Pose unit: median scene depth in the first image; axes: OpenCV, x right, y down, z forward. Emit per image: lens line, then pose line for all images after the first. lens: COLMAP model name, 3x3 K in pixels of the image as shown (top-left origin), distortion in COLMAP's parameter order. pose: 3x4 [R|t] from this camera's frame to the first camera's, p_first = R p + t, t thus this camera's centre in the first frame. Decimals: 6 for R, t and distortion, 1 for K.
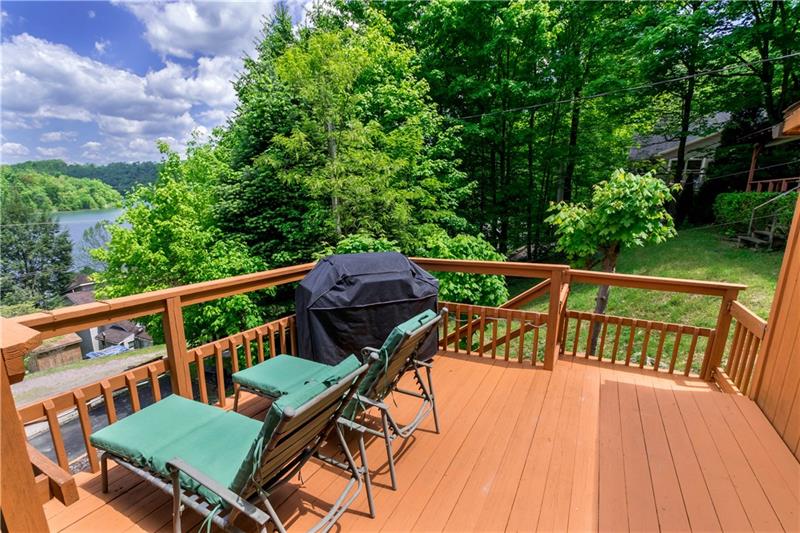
lens RADIAL K [[371.1, 0, 397.7], [0, 371.1, 277.4], [0, 0, 1]] dist [-0.002881, -0.000071]
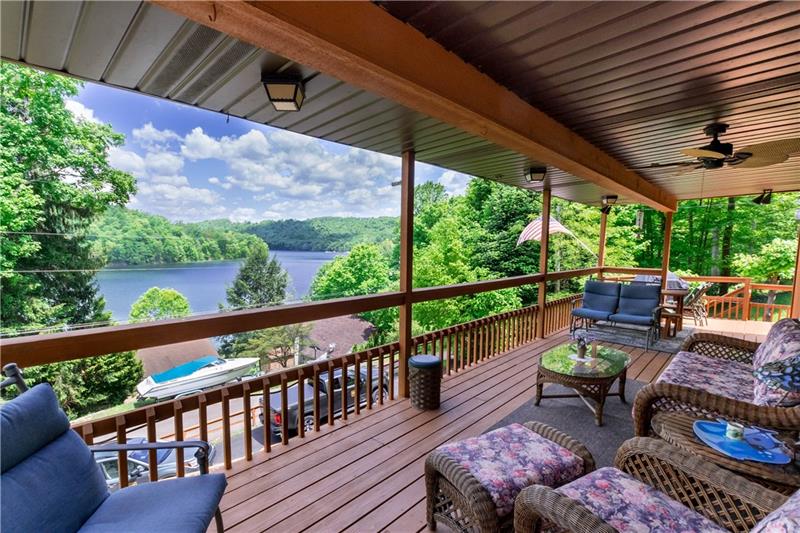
lens RADIAL K [[383.6, 0, 396.9], [0, 383.6, 281.6], [0, 0, 1]] dist [-0.000799, 0.000603]
pose [[0.968101, 0.034182, -0.248218, -0.433060], [-0.067580, 0.989559, -0.127305, 0.171773], [0.241275, 0.140018, 0.960303, -0.725446]]
